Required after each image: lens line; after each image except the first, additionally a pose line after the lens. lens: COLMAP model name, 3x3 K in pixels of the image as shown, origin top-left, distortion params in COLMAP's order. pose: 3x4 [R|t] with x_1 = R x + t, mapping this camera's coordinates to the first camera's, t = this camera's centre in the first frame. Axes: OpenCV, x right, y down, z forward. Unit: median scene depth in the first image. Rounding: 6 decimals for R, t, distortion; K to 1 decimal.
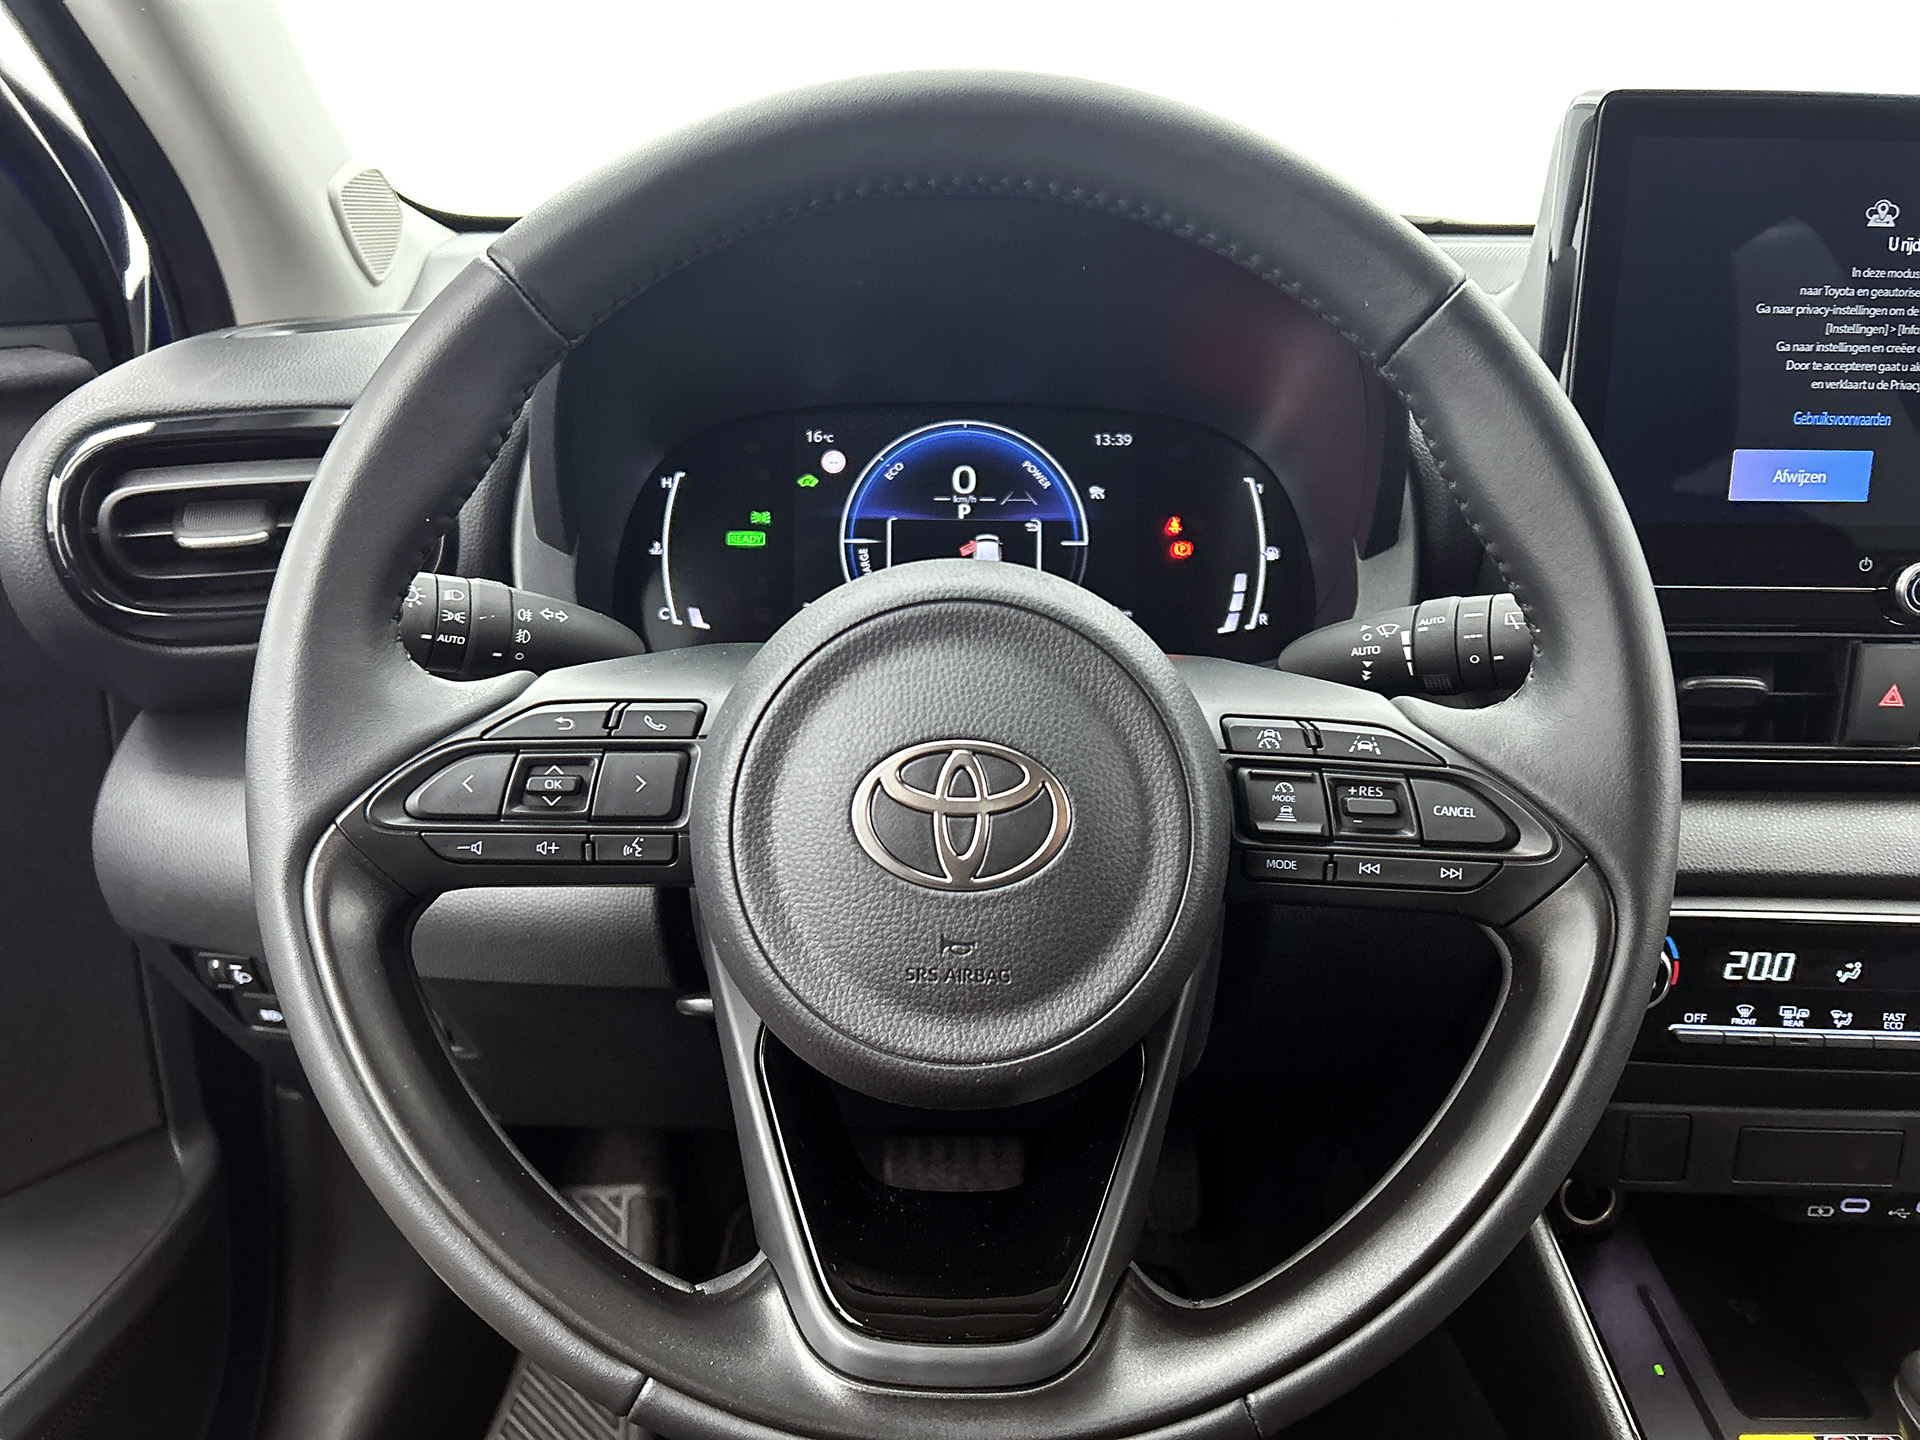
lens RADIAL K [[1473.0, 0, 950.9], [0, 1473.0, 734.0], [0, 0, 1]] dist [0.061721, -0.055142]
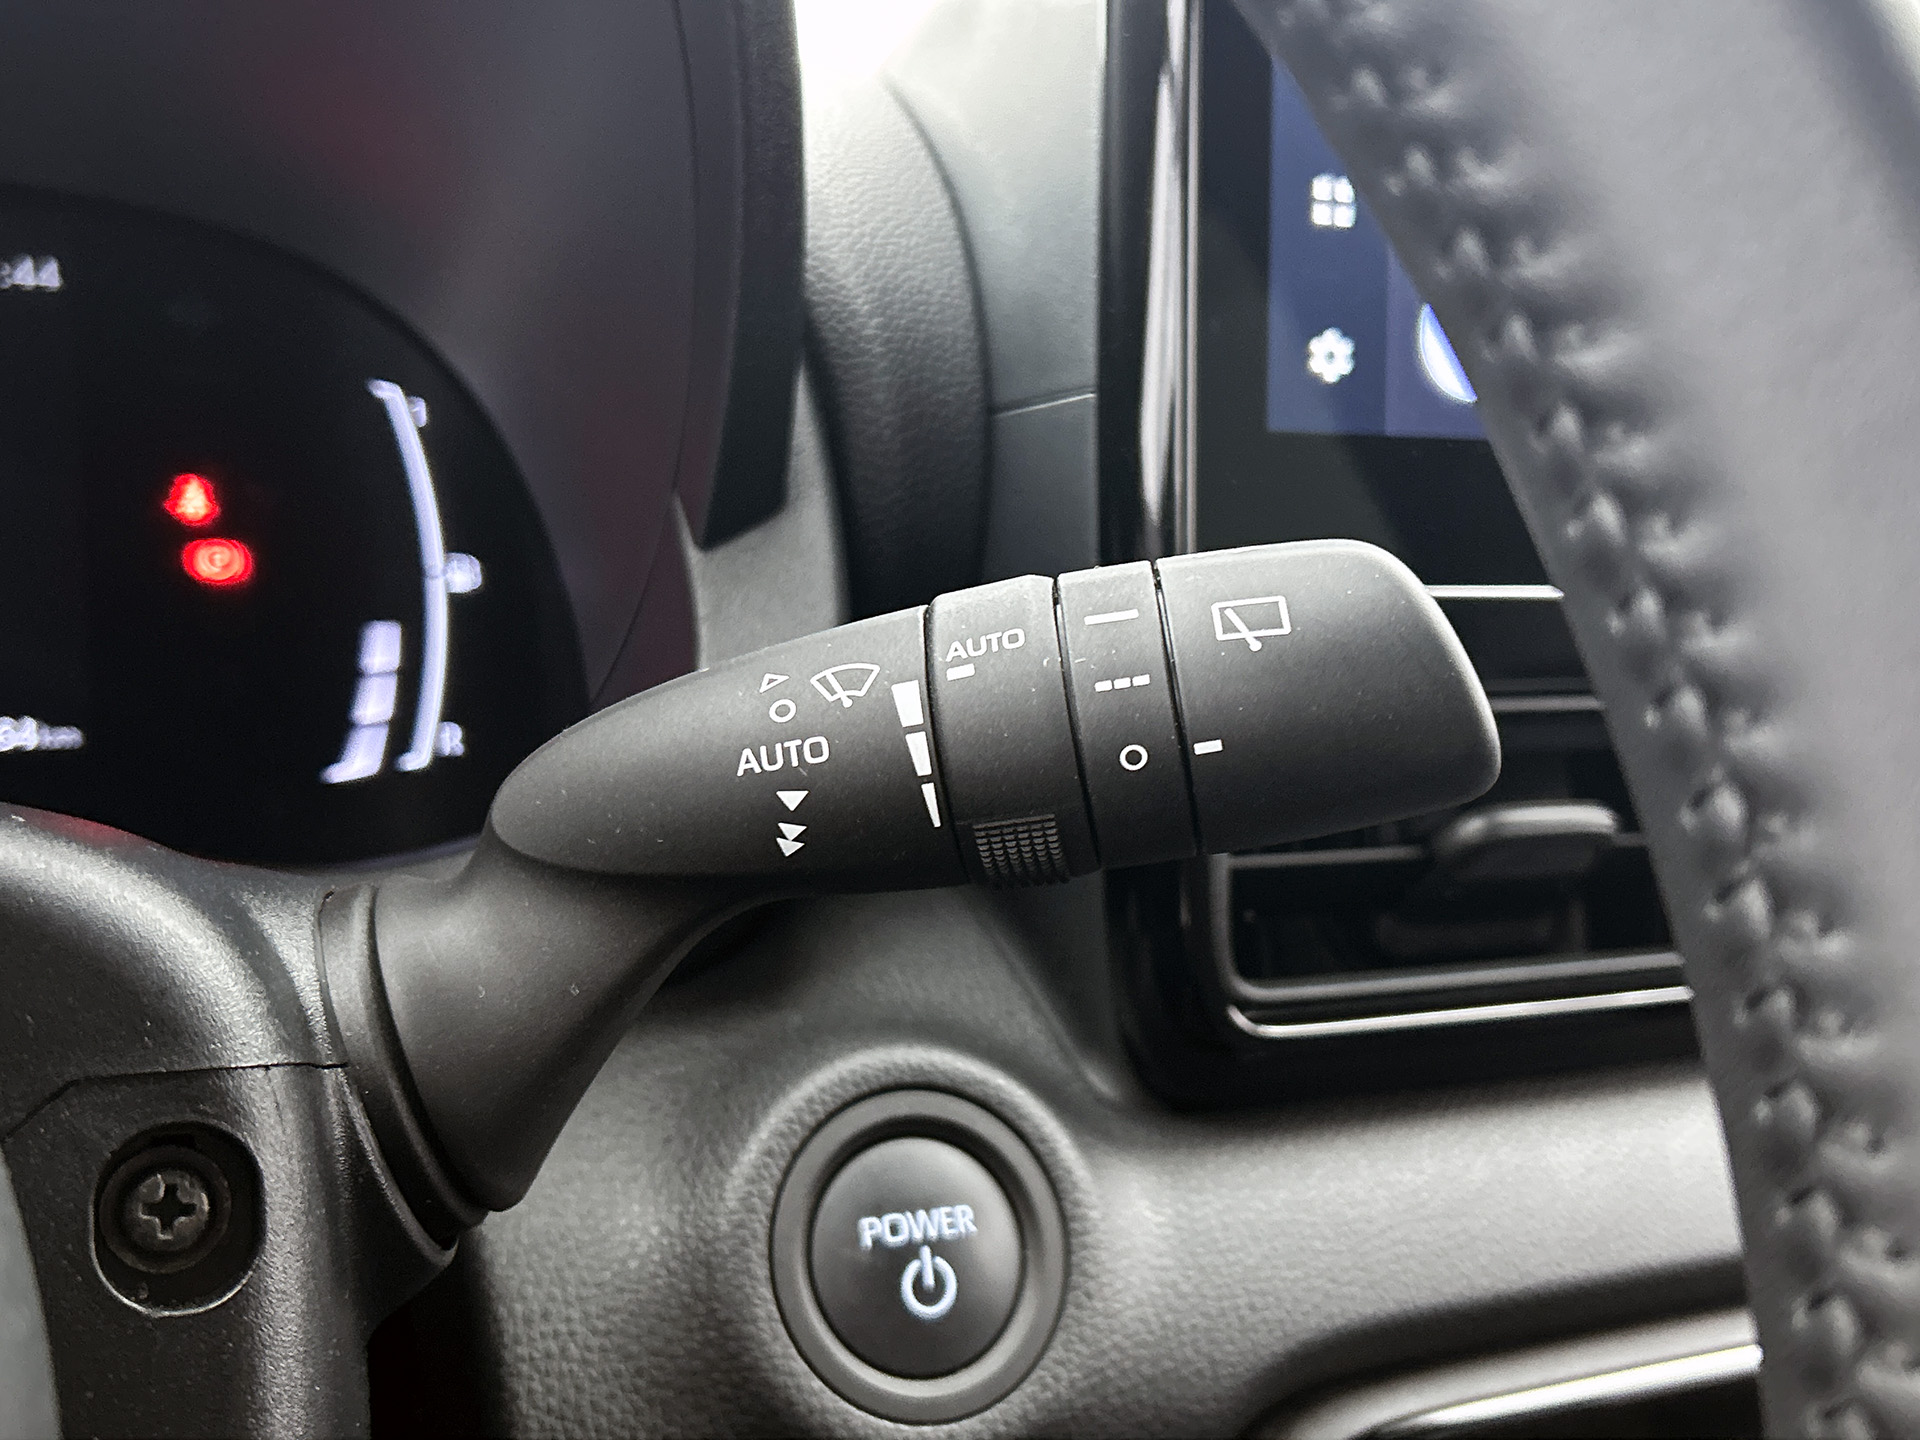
lens RADIAL K [[2154.6, 0, 969.7], [0, 2154.6, 714.0], [0, 0, 1]] dist [-0.010693, 0.000000]
pose [[0.906712, -0.039621, 0.419885, 0.116415], [0.095283, 0.989081, -0.112425, -0.011000], [-0.410846, 0.141945, 0.900587, 0.517696]]
